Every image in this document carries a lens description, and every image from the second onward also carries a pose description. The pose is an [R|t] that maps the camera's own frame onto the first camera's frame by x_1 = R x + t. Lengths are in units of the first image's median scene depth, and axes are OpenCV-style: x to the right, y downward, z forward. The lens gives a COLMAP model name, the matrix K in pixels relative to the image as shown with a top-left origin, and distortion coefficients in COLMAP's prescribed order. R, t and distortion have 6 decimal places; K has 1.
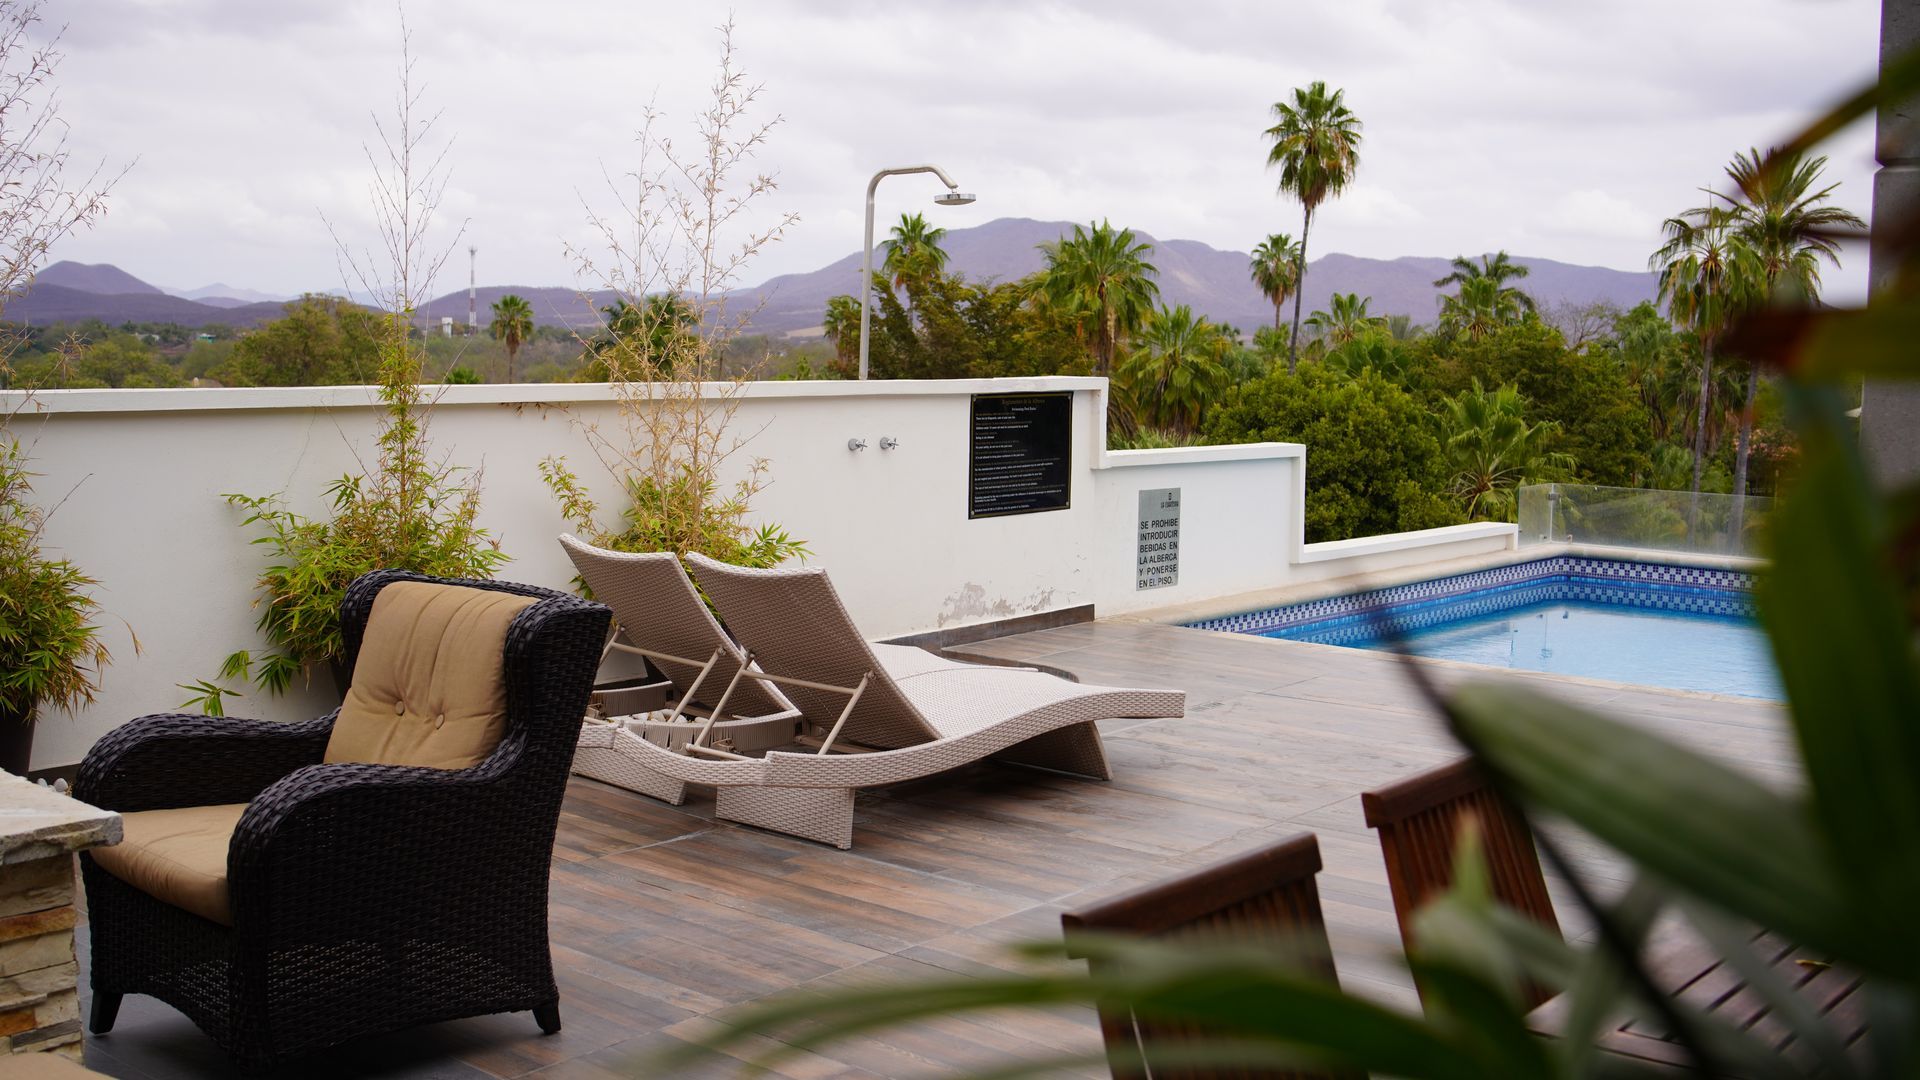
lens RADIAL K [[1926.5, 0, 960.0], [0, 1926.5, 540.0], [0, 0, 1]] dist [-0.088970, 0.005913]
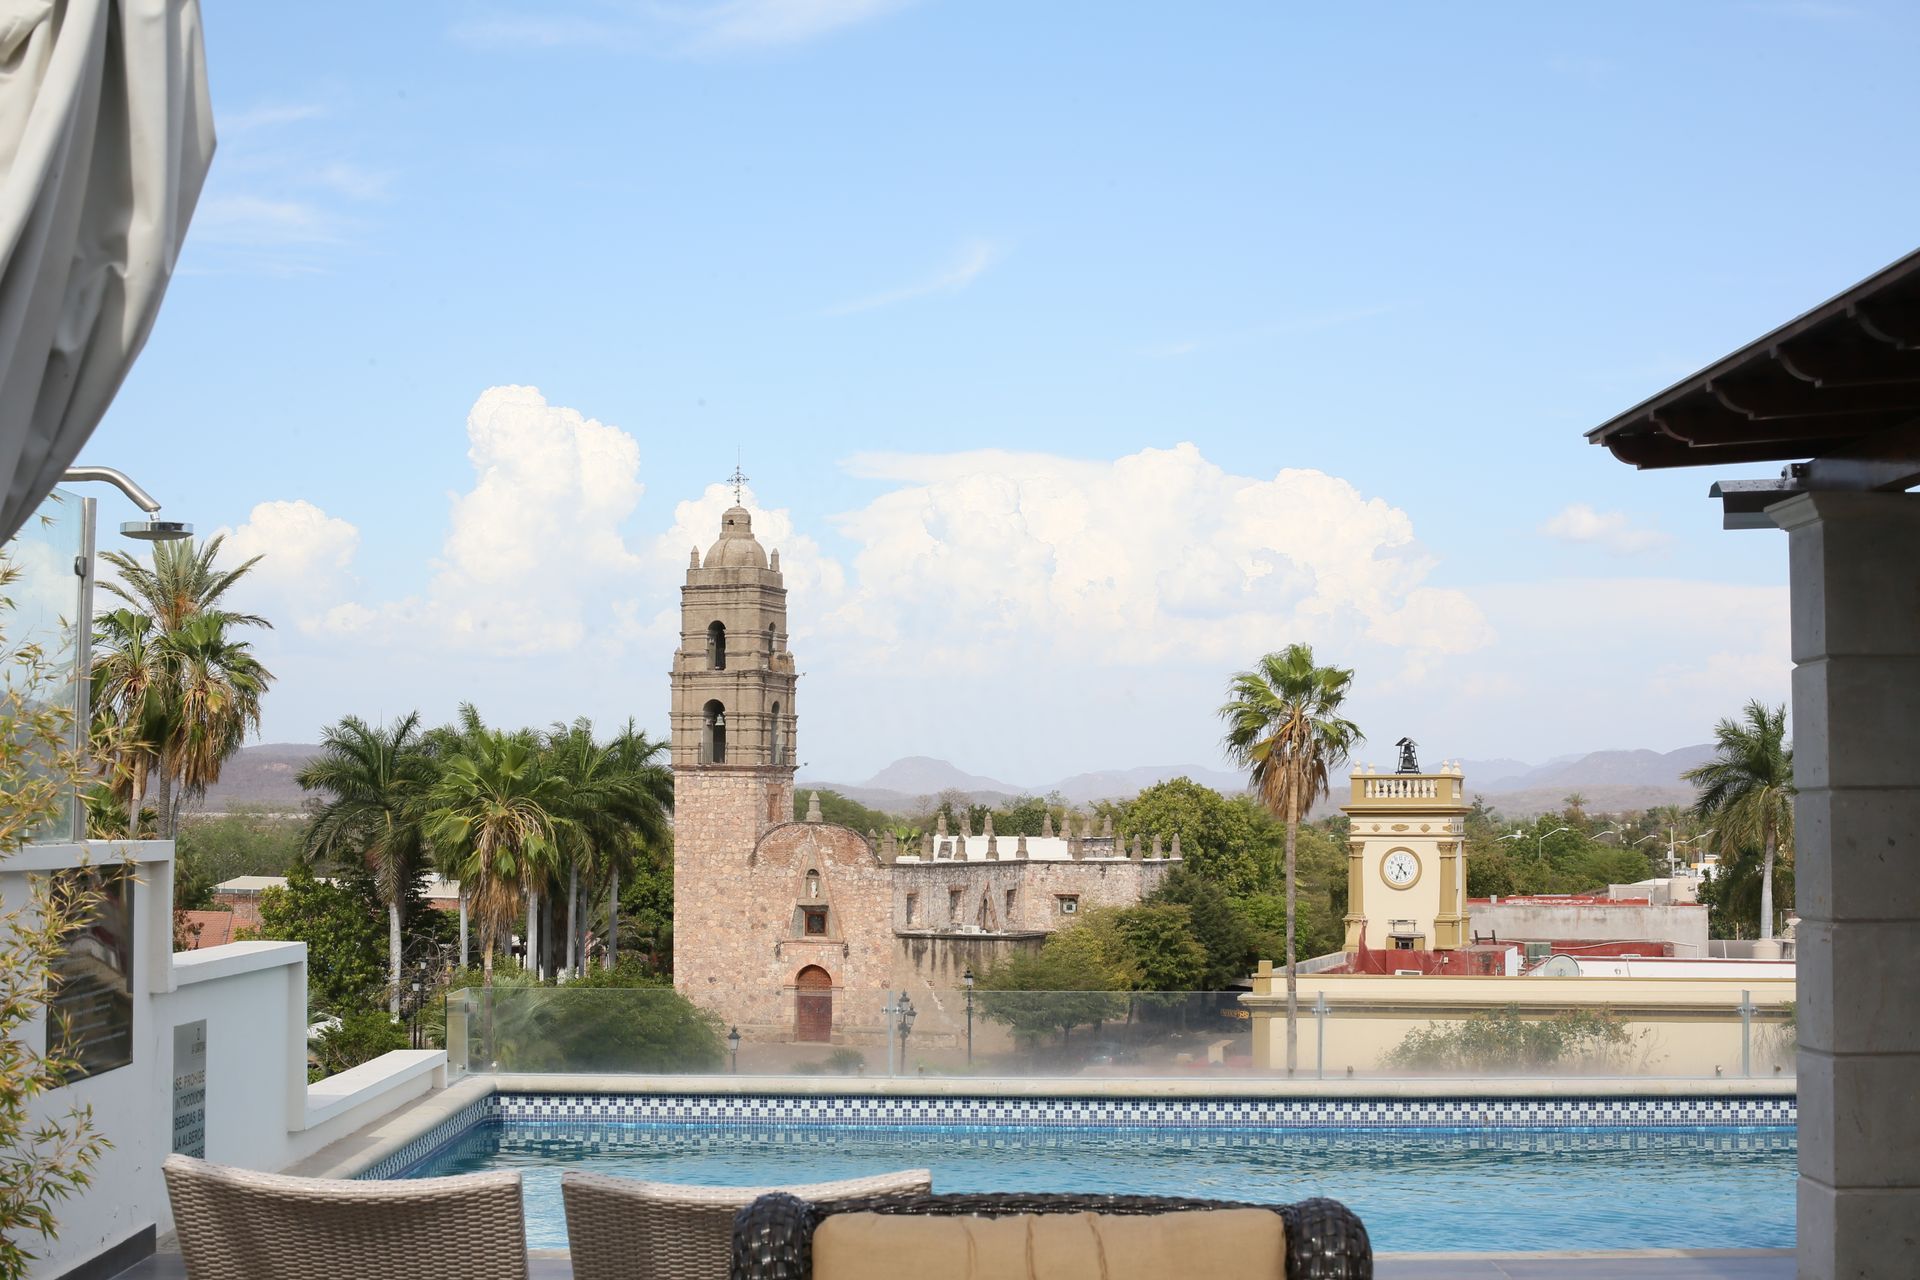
lens RADIAL K [[2744.6, 0, 960.0], [0, 2744.6, 640.0], [0, 0, 1]] dist [-0.120024, -0.027184]
pose [[0.754979, 0.029548, 0.655083, -0.050818], [0.074963, 0.988546, -0.130983, -0.002897], [-0.651450, 0.147997, 0.744117, 0.035301]]
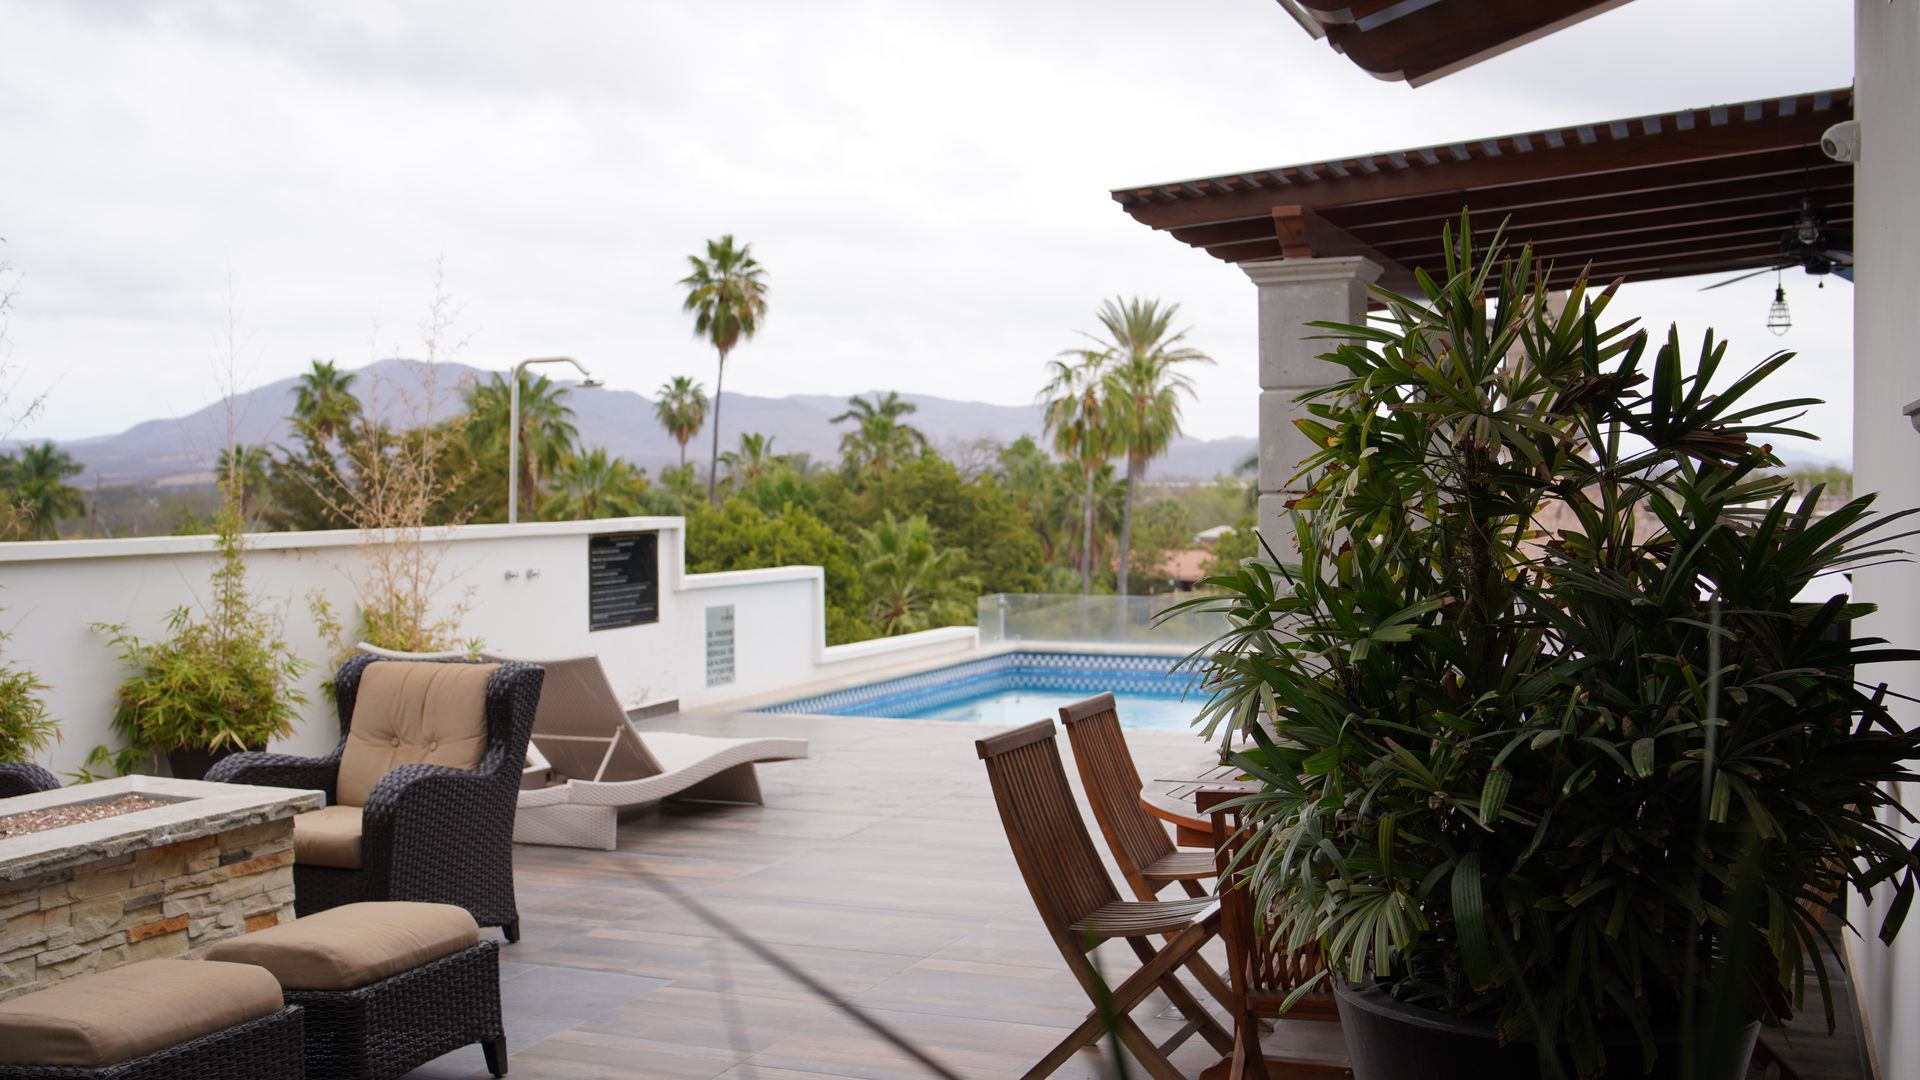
lens RADIAL K [[1926.5, 0, 960.0], [0, 1926.5, 540.0], [0, 0, 1]] dist [-0.088970, 0.005913]
pose [[0.951864, -0.028151, 0.305226, -0.023620], [0.049927, 0.996715, -0.063773, 0.003404], [-0.302428, 0.075942, 0.950142, -0.043792]]
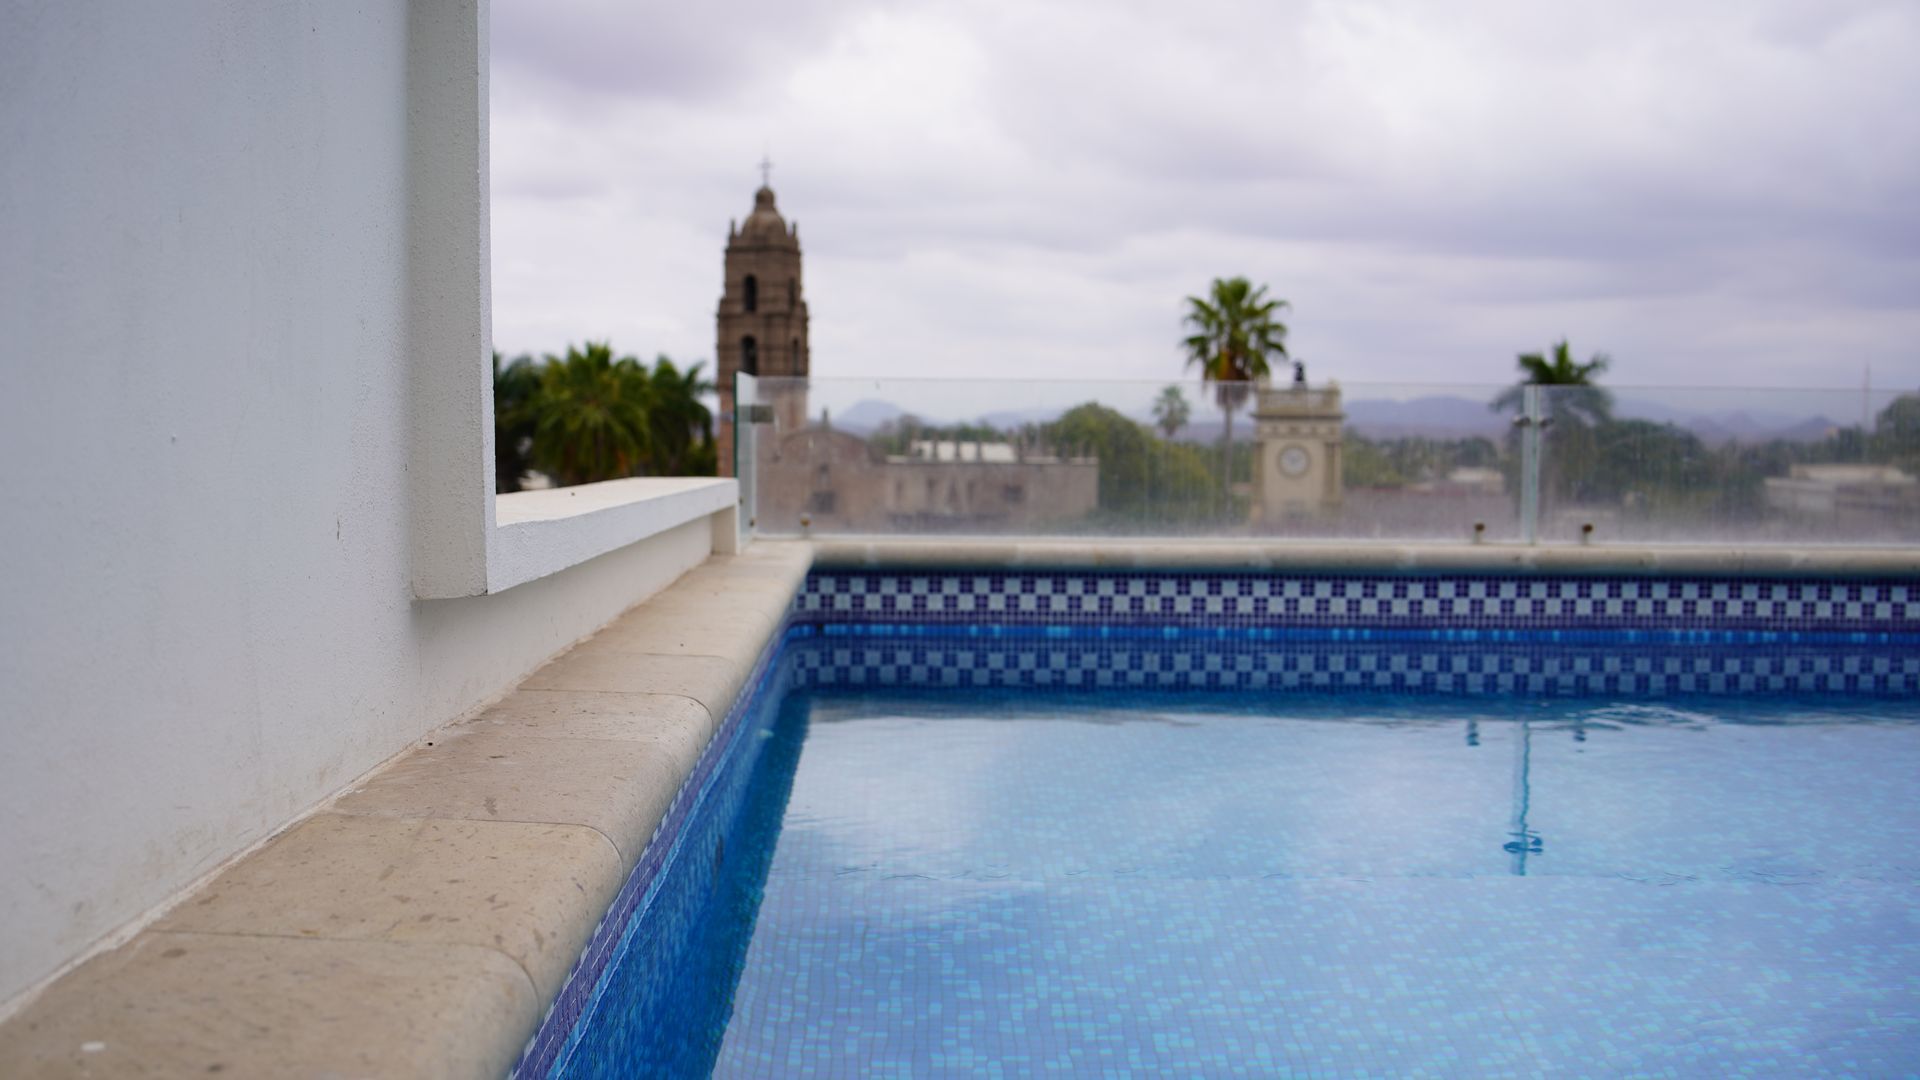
lens RADIAL K [[1957.0, 0, 960.0], [0, 1957.0, 540.0], [0, 0, 1]] dist [-0.009854, -0.001725]
pose [[0.736536, -0.042077, 0.675088, 0.021191], [0.070722, 0.997383, -0.014994, 0.002604], [-0.672691, 0.058788, 0.737584, 0.176709]]
